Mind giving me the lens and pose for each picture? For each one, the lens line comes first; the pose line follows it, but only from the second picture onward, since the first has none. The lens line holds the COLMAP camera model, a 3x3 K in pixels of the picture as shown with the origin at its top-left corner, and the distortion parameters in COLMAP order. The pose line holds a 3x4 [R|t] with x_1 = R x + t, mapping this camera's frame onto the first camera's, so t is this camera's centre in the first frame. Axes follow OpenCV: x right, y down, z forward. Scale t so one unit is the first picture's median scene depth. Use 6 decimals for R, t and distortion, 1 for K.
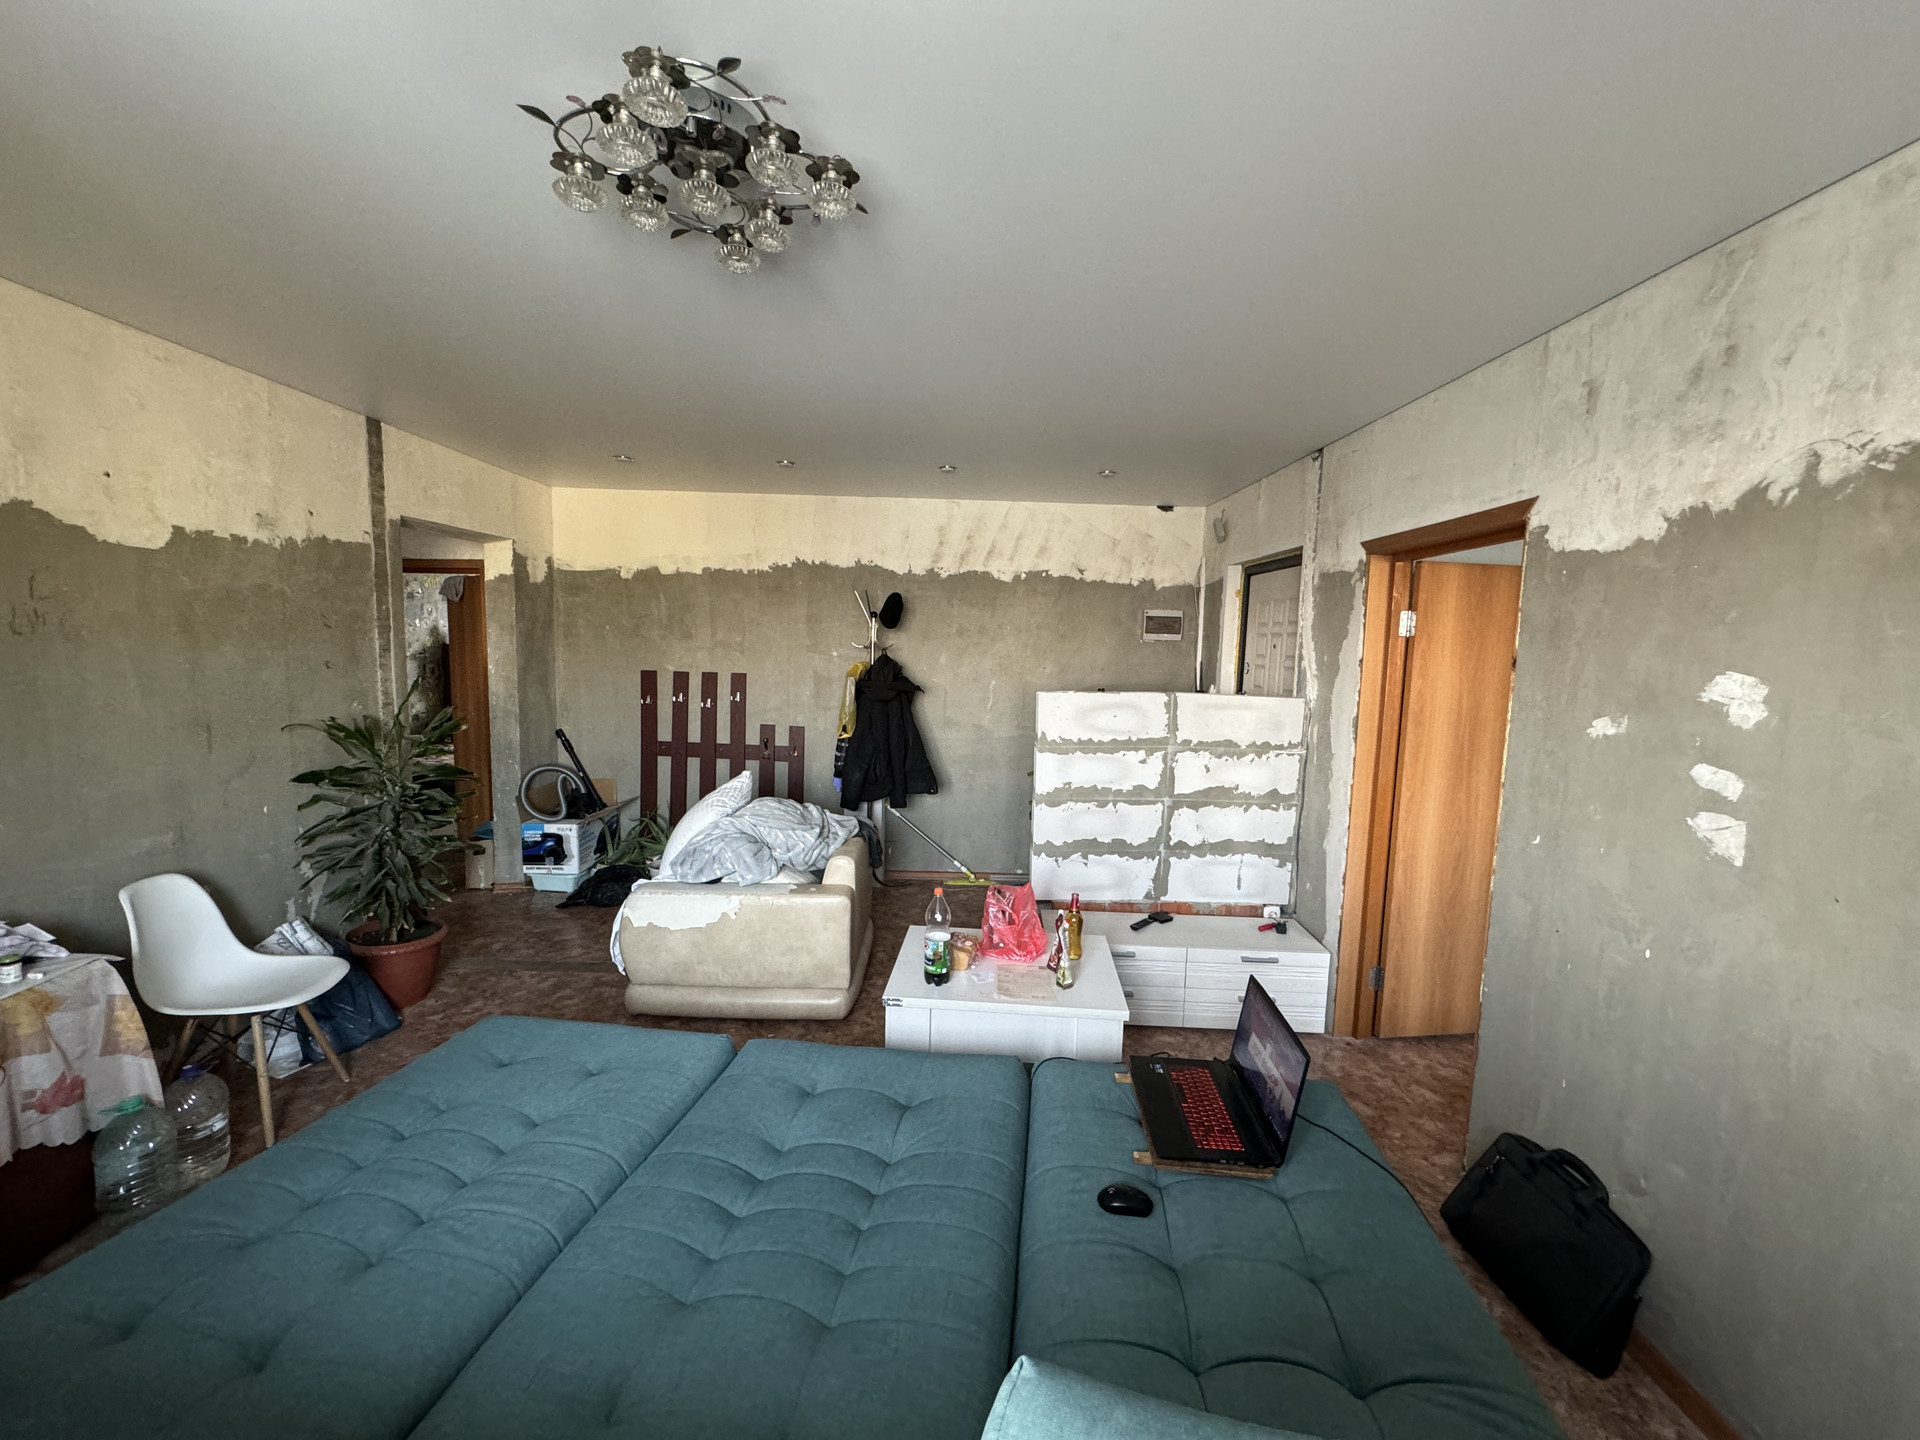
lens RADIAL K [[764.4, 0, 960.0], [0, 764.4, 720.0], [0, 0, 1]] dist [-0.000919, 0.000049]
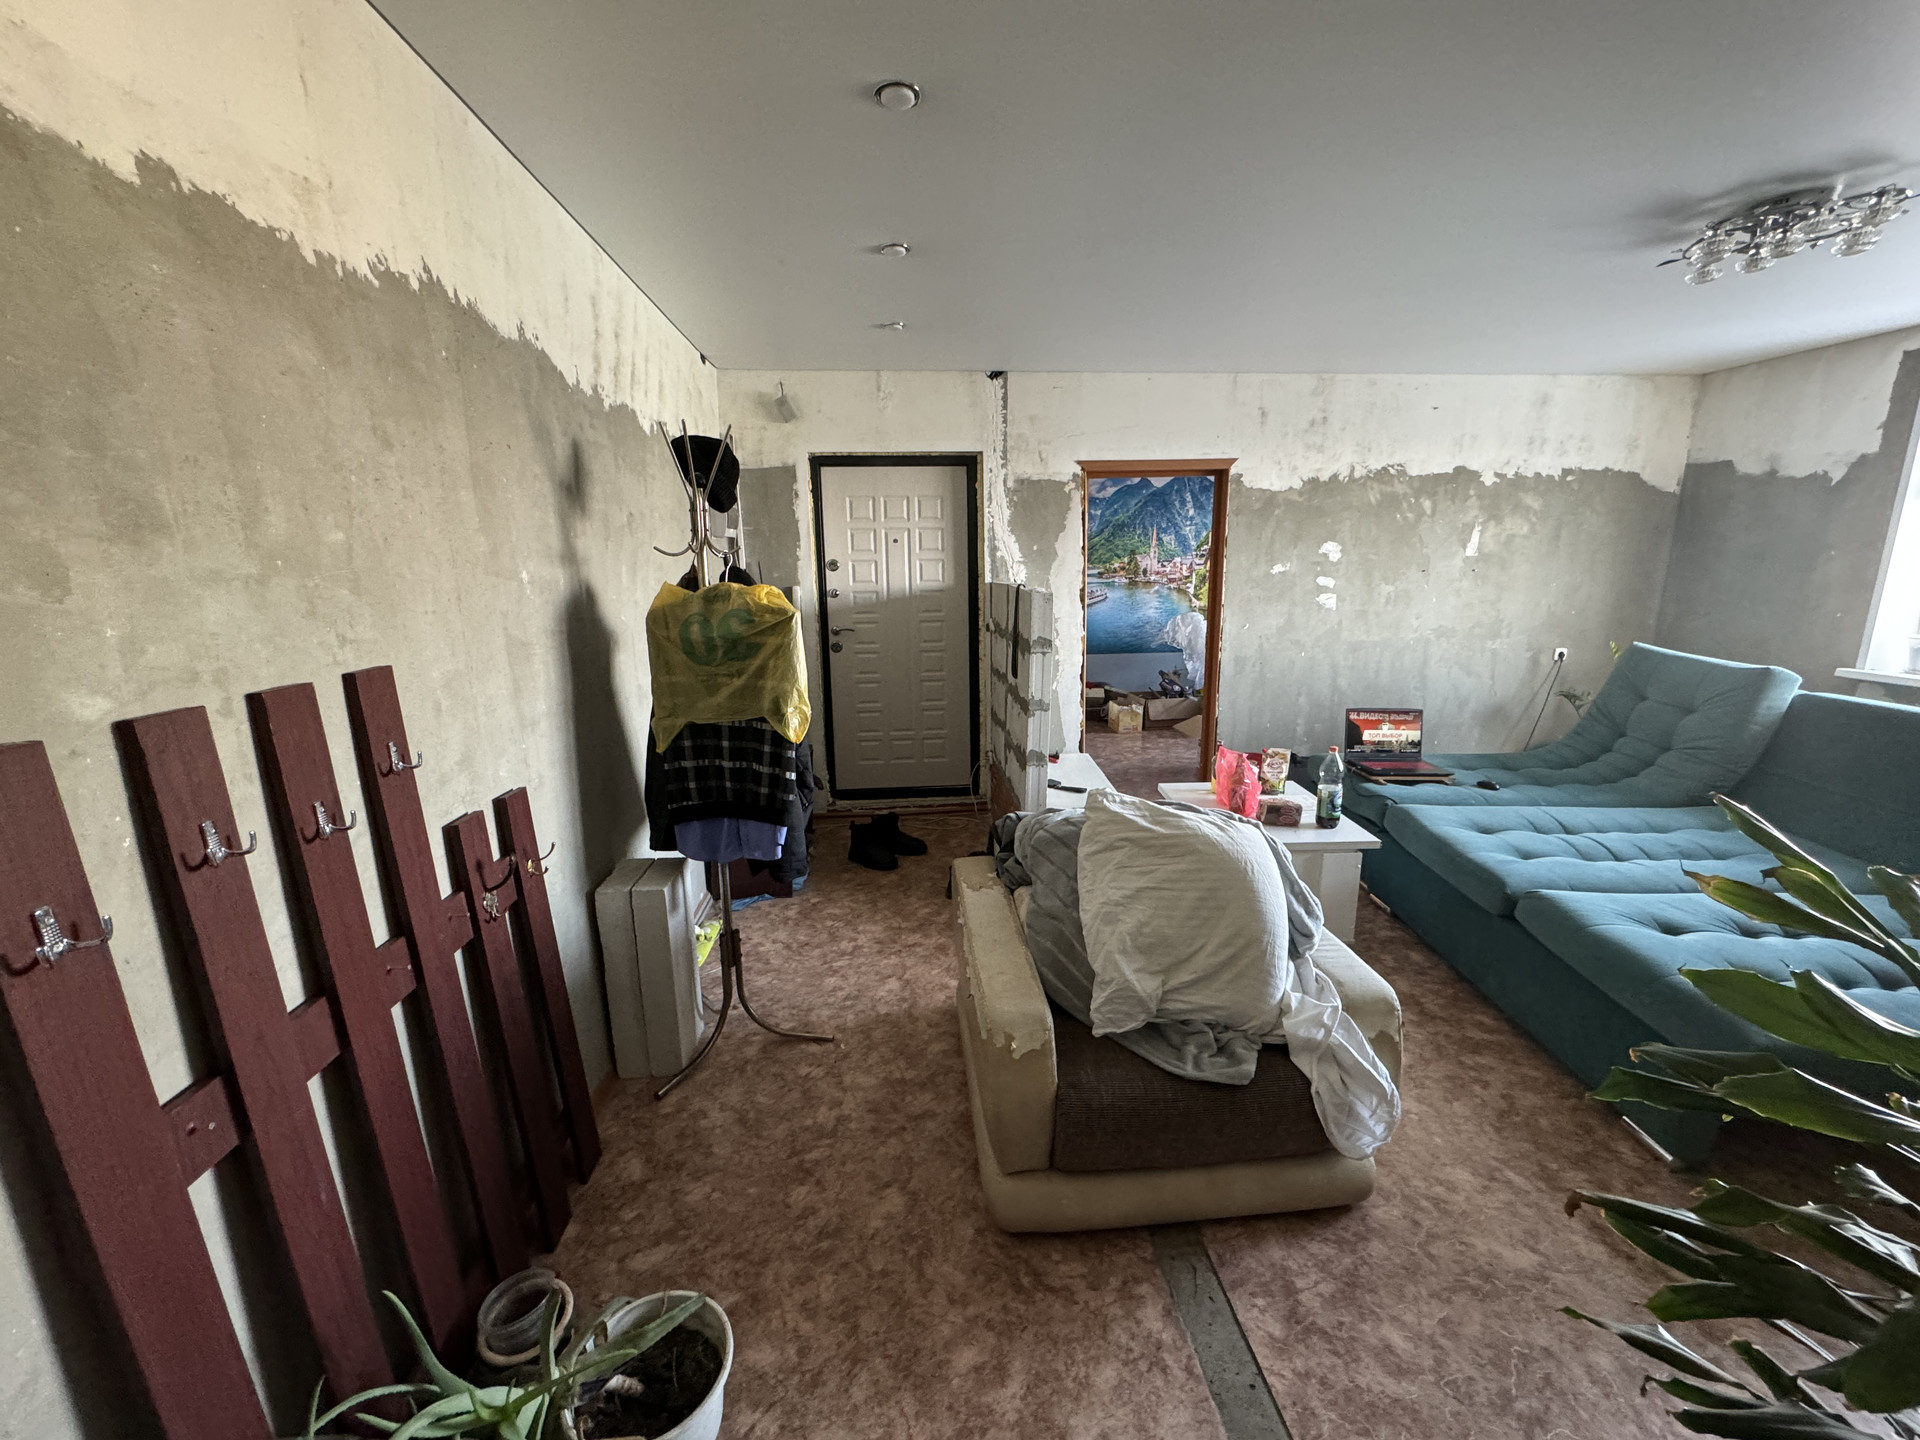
lens RADIAL K [[764.4, 0, 960.0], [0, 764.4, 720.0], [0, 0, 1]] dist [-0.000919, 0.000049]
pose [[-0.072859, -0.235528, 0.969133, -1.592098], [0.113940, 0.963388, 0.242697, -0.242377], [-0.990812, 0.128106, -0.043355, 2.311529]]
